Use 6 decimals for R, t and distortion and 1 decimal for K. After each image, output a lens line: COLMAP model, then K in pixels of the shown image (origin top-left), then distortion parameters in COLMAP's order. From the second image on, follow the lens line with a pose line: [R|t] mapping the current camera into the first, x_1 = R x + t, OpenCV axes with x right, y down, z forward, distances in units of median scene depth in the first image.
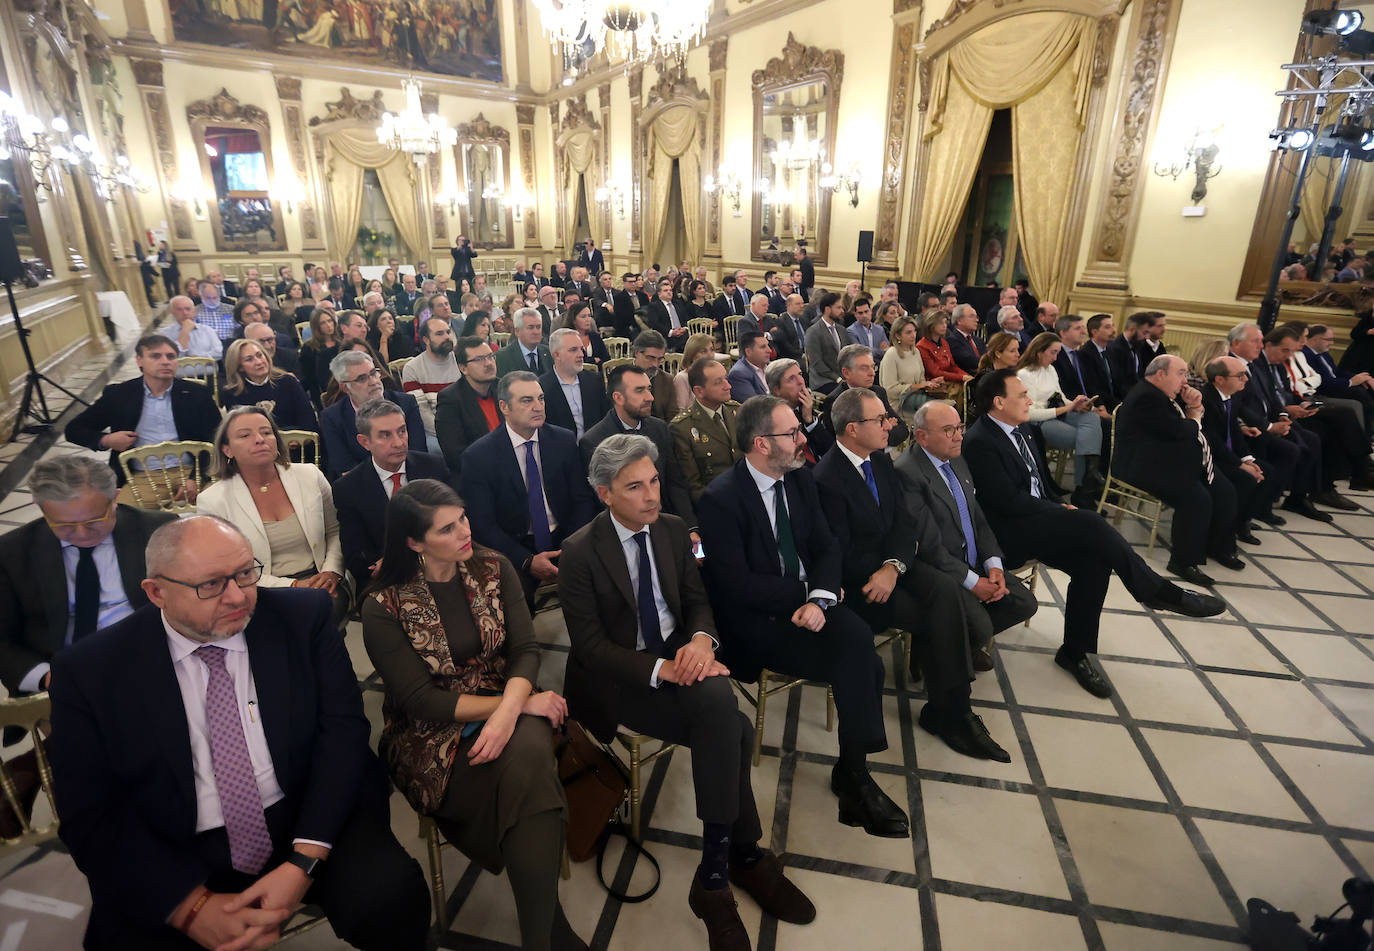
lens RADIAL K [[677.9, 0, 722.5], [0, 677.9, 461.6], [0, 0, 1]] dist [-0.006032, -0.000370]
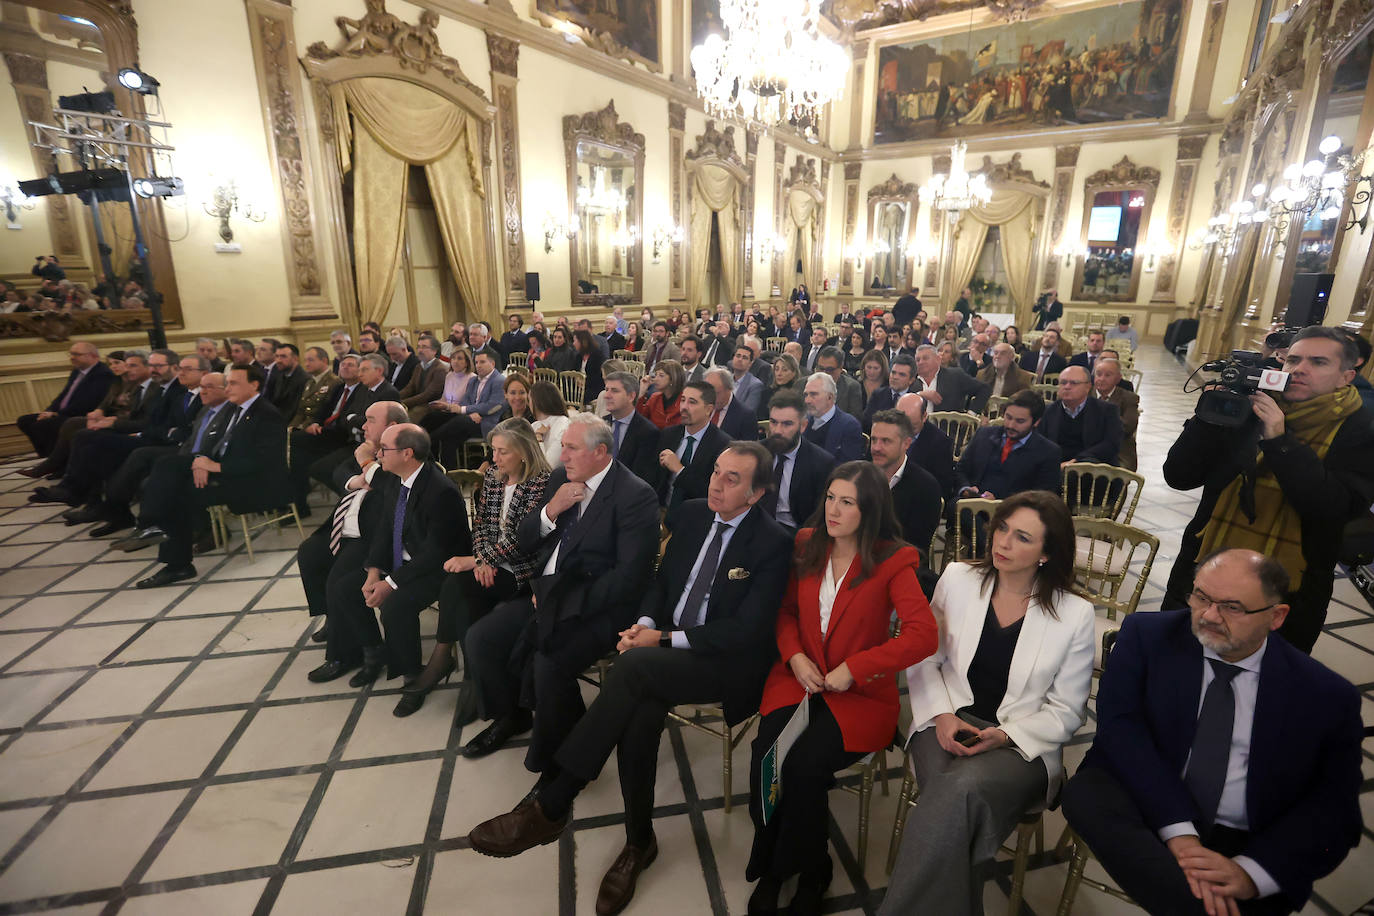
lens RADIAL K [[648.0, 0, 687.7], [0, 648.0, 458.1], [0, 0, 1]] dist [-0.005514, 0.000233]
pose [[0.341562, 0.249982, -0.906004, 0.370926], [-0.310205, 0.939944, 0.142400, -0.079625], [0.887191, 0.232408, 0.398595, 0.245402]]
